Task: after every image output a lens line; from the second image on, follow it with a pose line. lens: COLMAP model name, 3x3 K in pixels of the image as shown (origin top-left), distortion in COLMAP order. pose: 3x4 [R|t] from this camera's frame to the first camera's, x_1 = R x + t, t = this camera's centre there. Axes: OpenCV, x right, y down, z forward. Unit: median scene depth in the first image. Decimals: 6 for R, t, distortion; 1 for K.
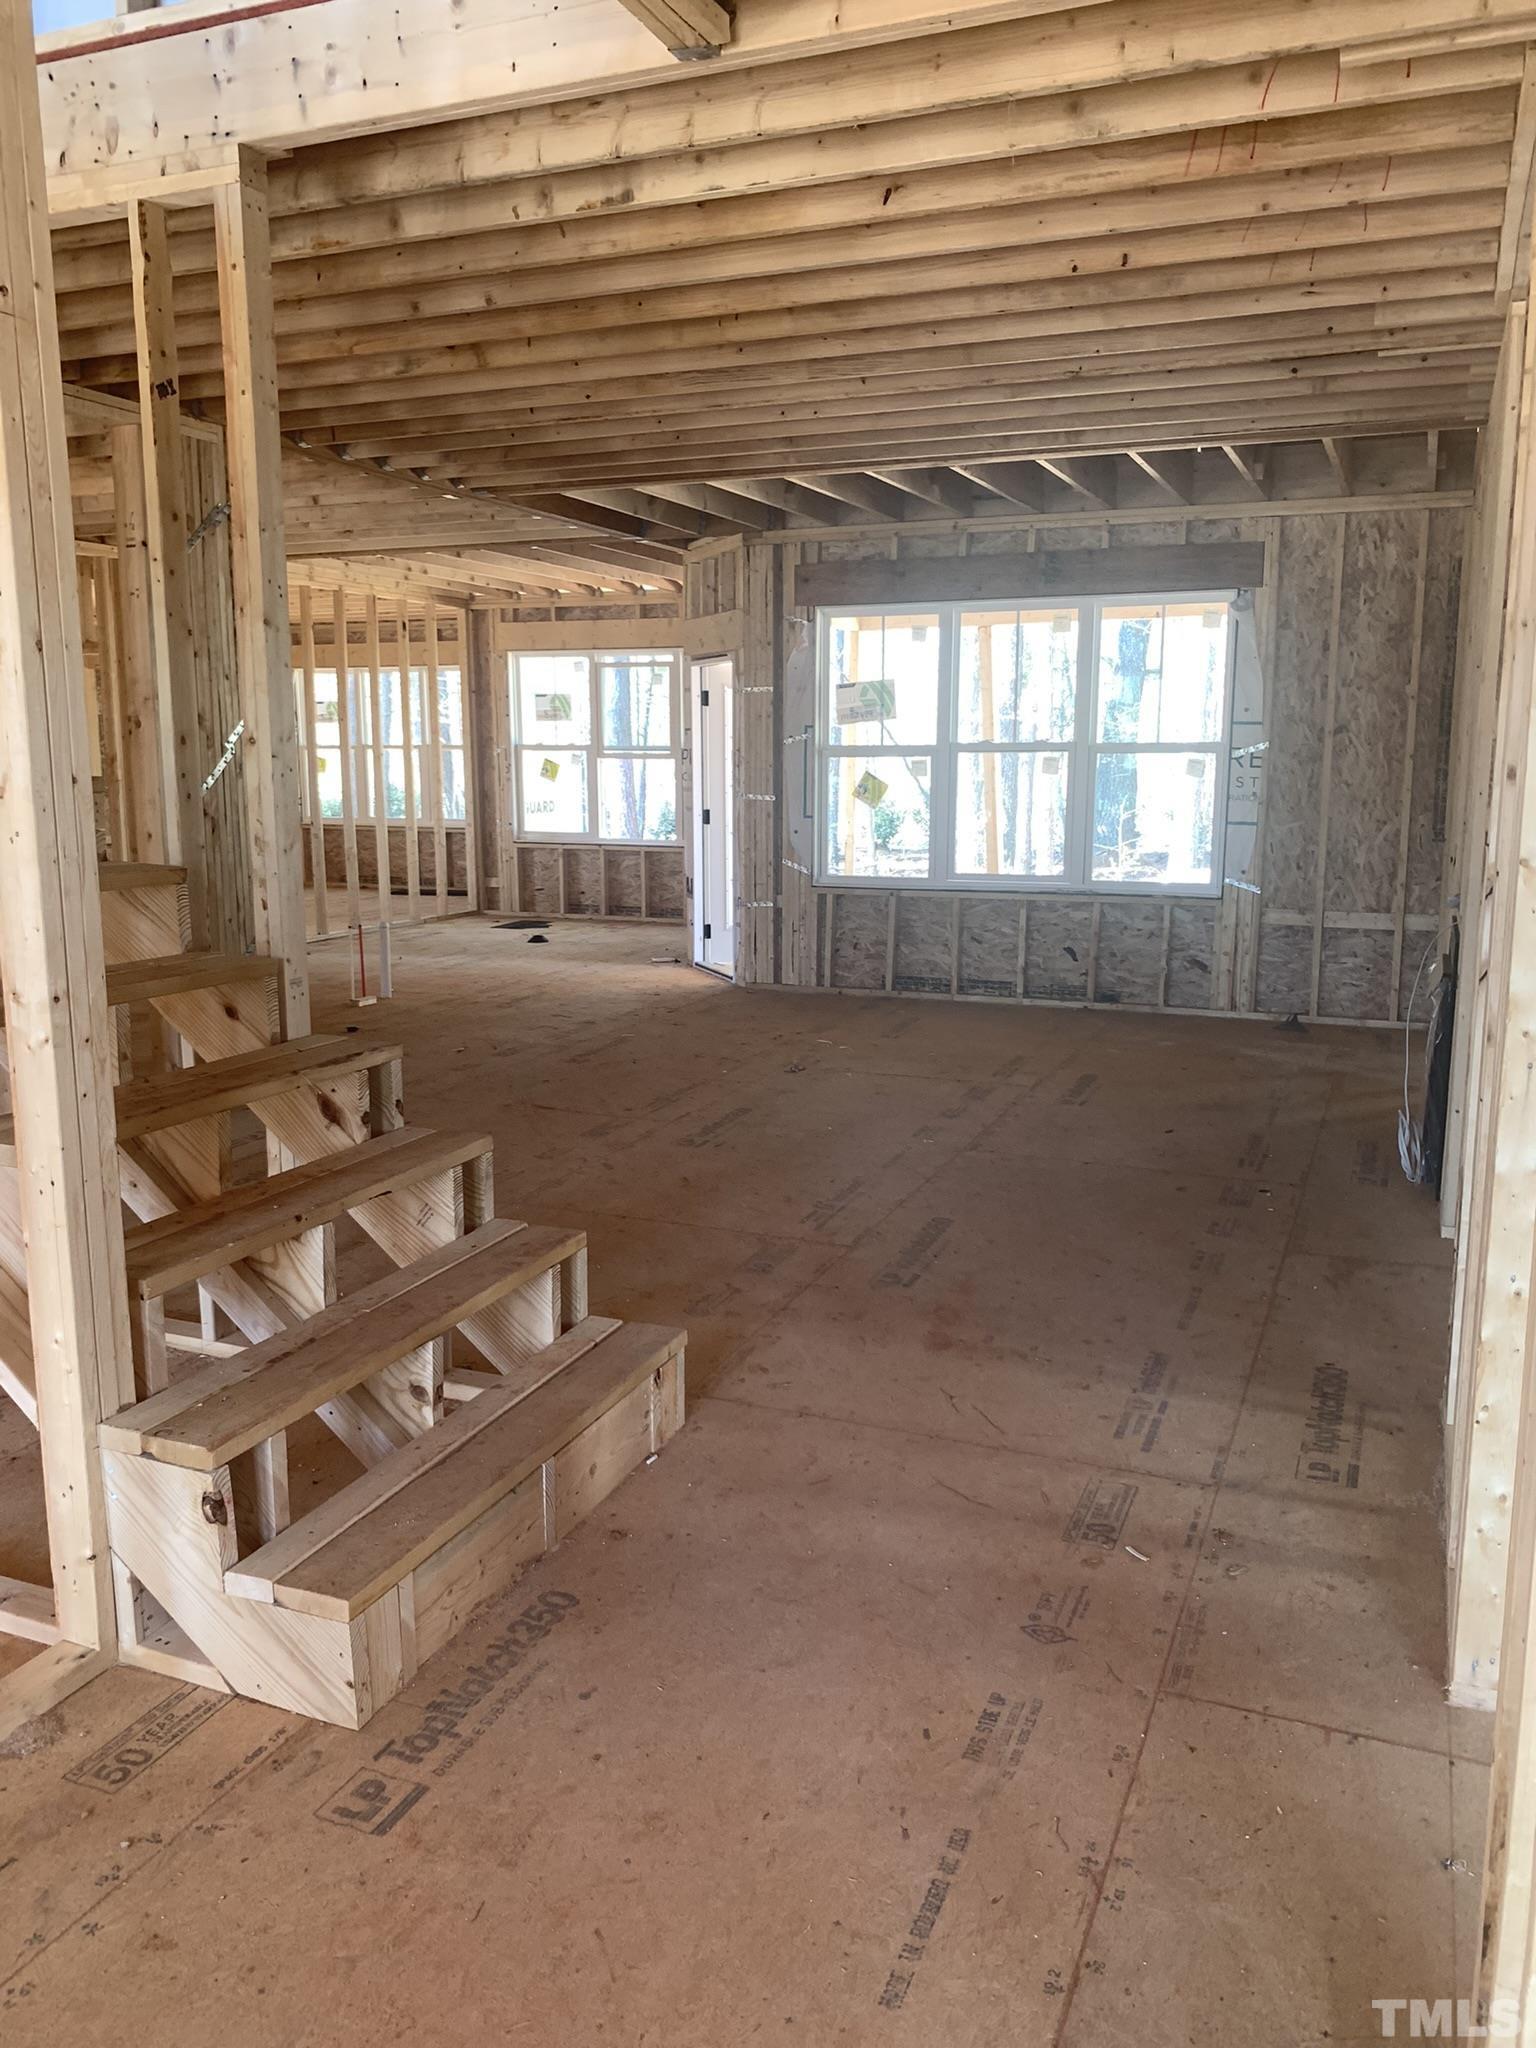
lens RADIAL K [[1573.1, 0, 768.0], [0, 1573.1, 1024.0], [0, 0, 1]] dist [-0.007605, 0.000905]
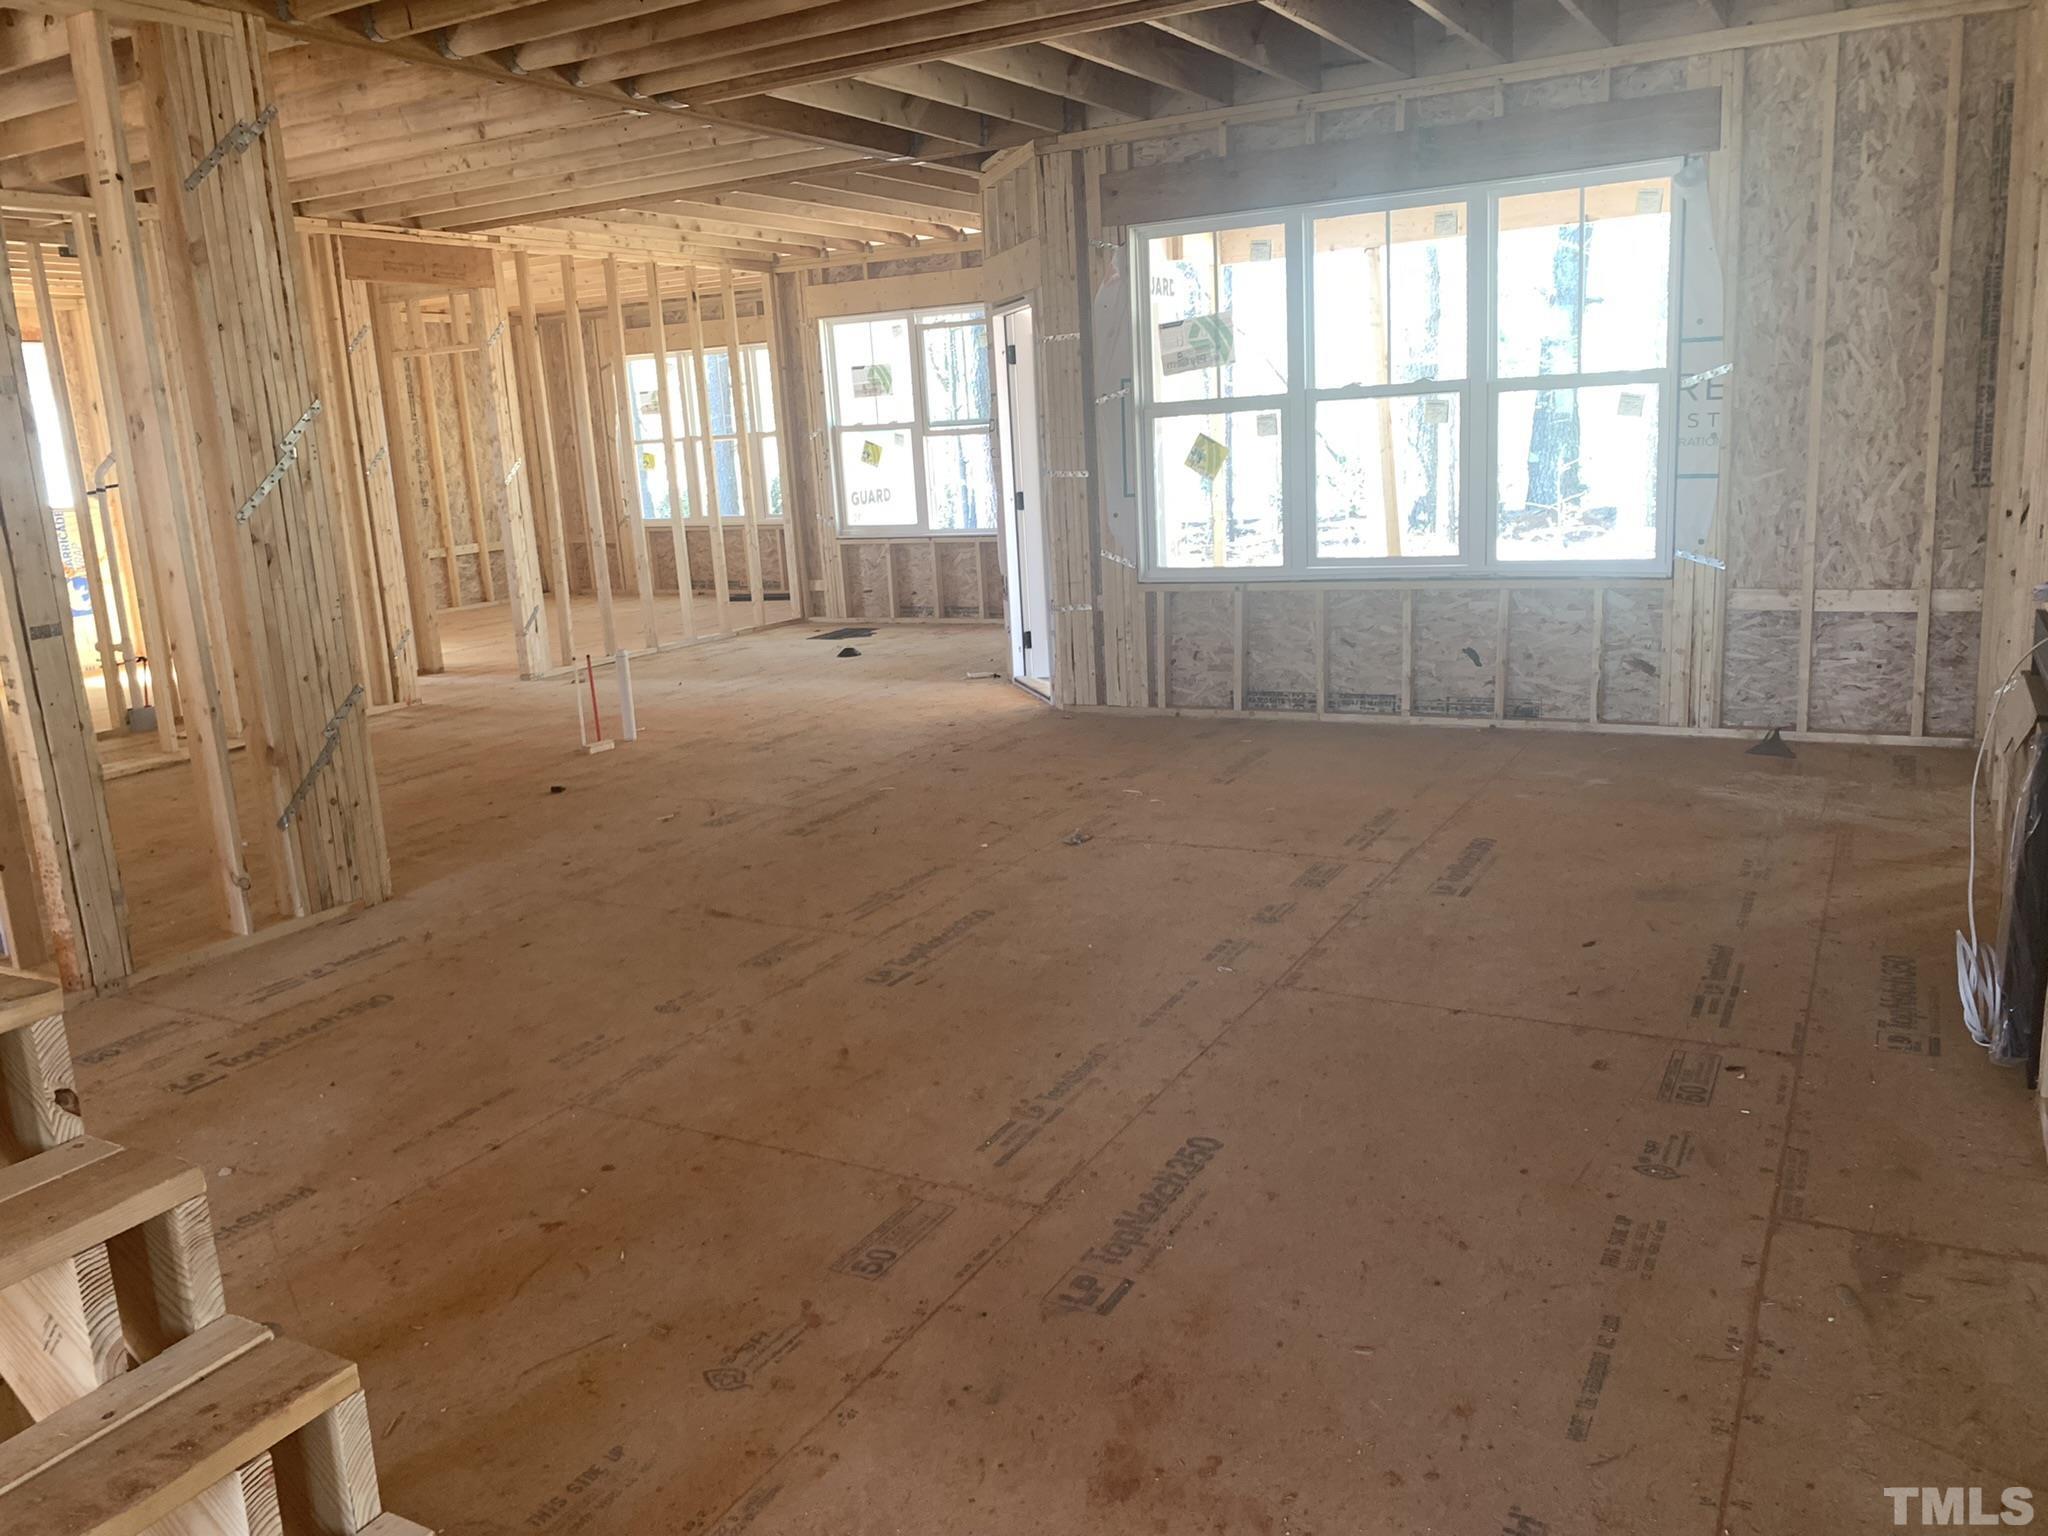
lens RADIAL K [[1573.1, 0, 1024.0], [0, 1573.1, 768.0], [0, 0, 1]] dist [-0.007605, 0.000905]
pose [[0.992153, -0.031043, -0.121113, 0.068147], [0.036235, 0.998506, 0.040903, -0.030260], [0.119662, -0.044970, 0.991796, 0.209066]]
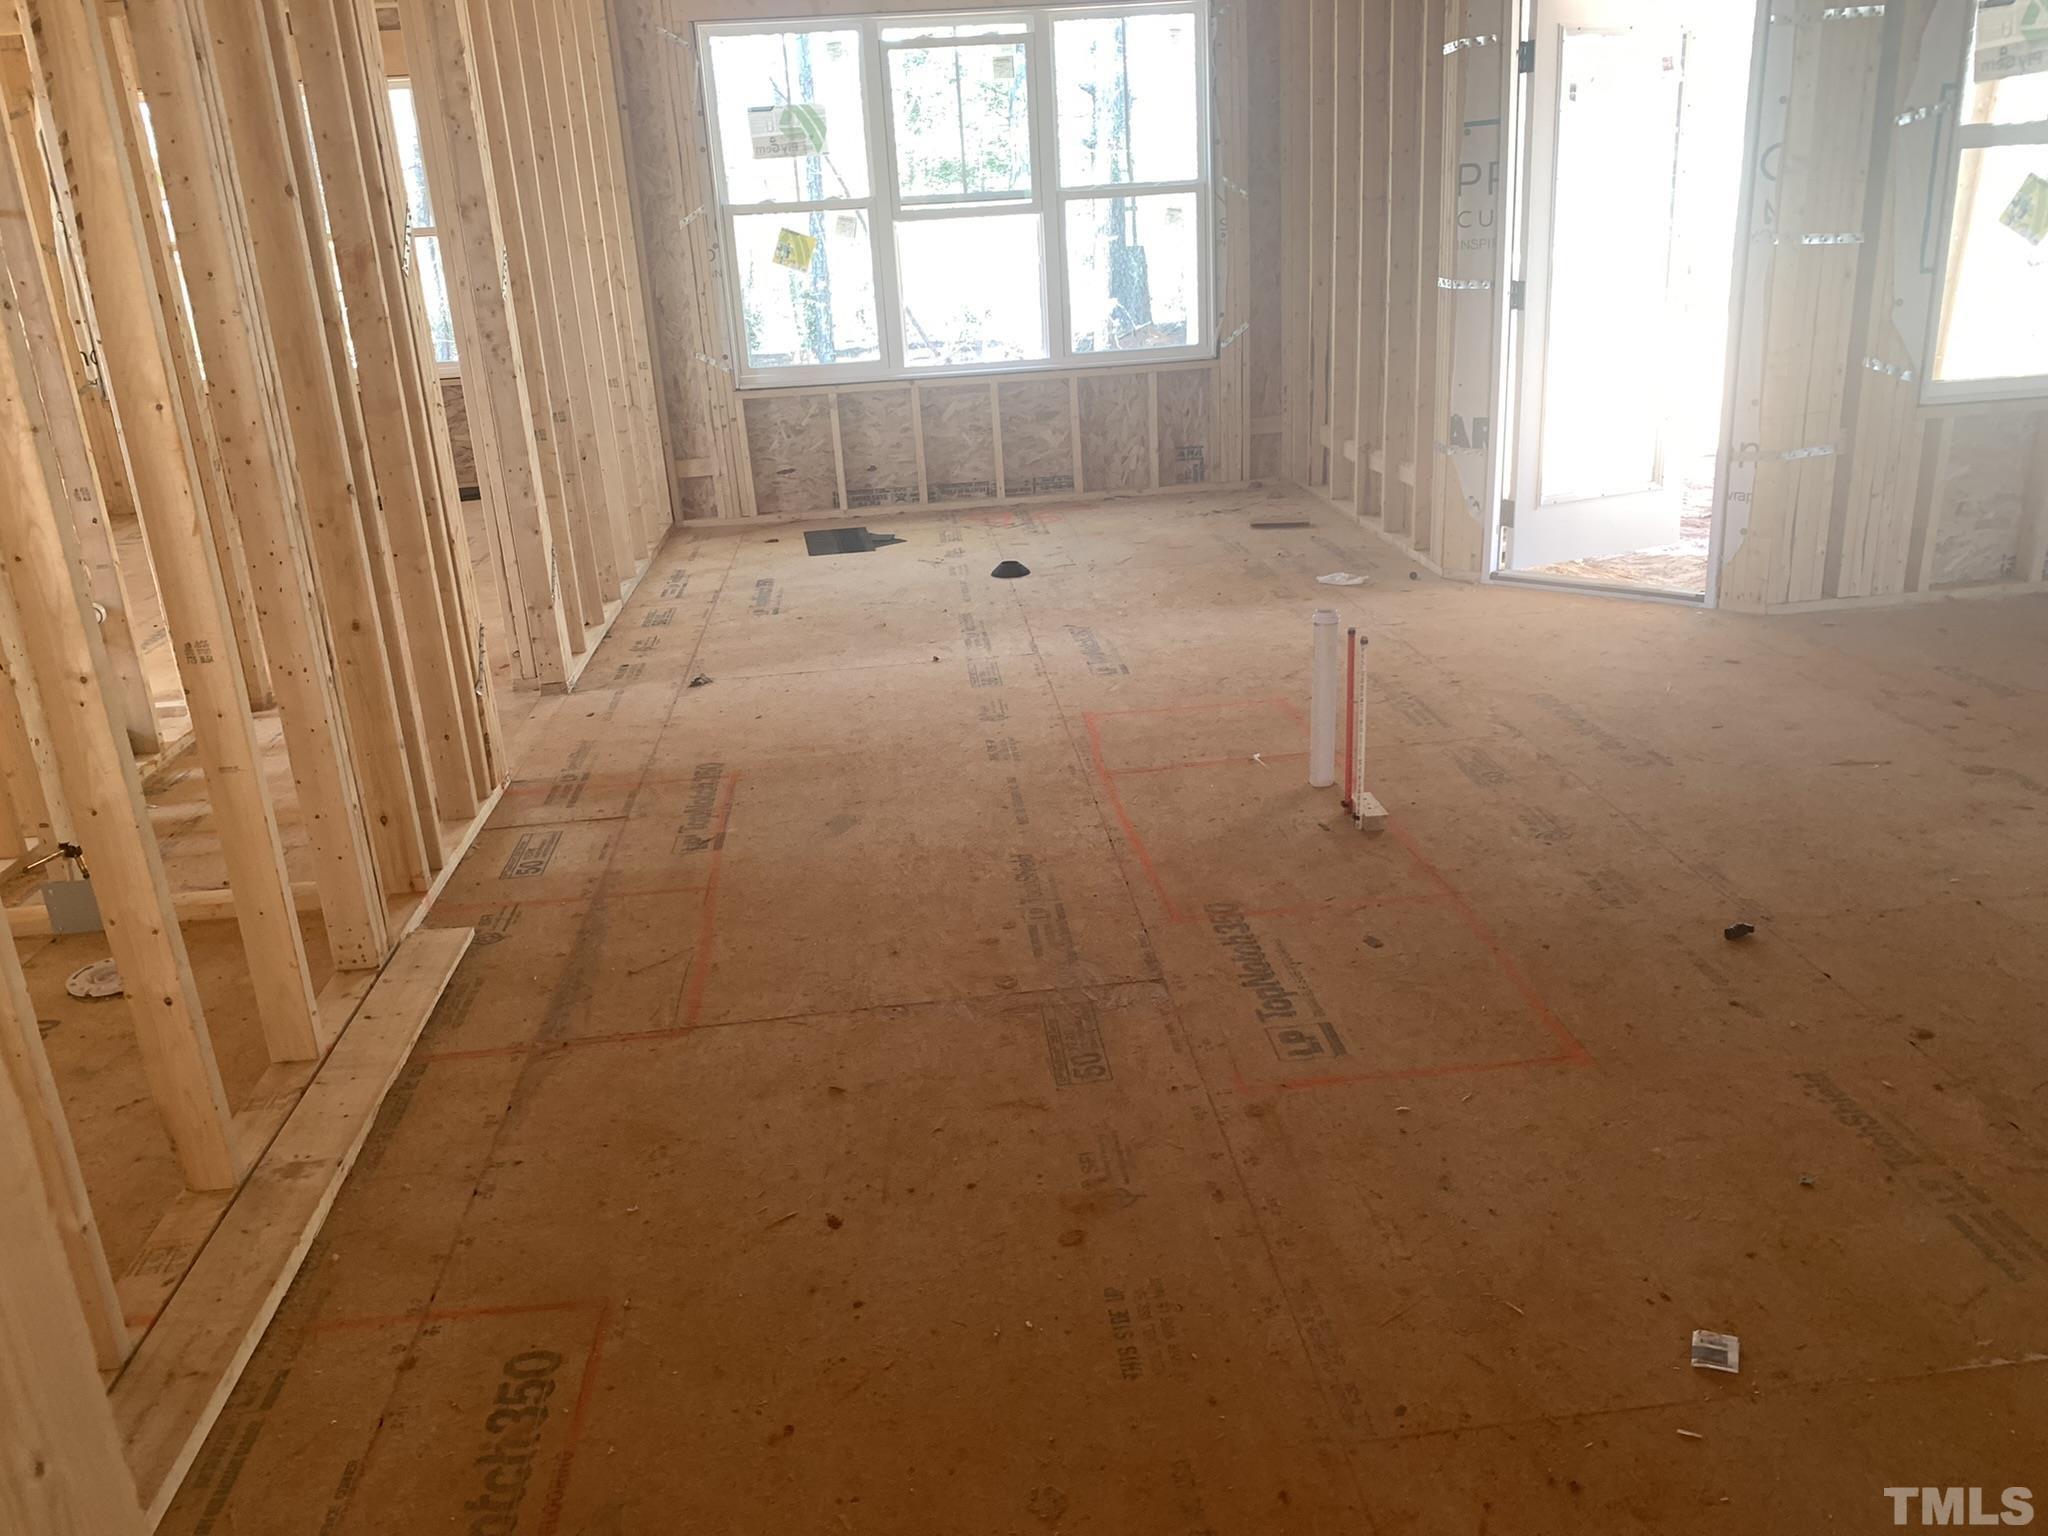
lens RADIAL K [[1573.1, 0, 1024.0], [0, 1573.1, 768.0], [0, 0, 1]] dist [-0.007605, 0.000905]
pose [[0.880130, -0.198443, 0.431267, -0.517905], [0.132396, 0.975002, 0.178443, -0.109324], [-0.455897, -0.099955, 0.884402, 0.694085]]
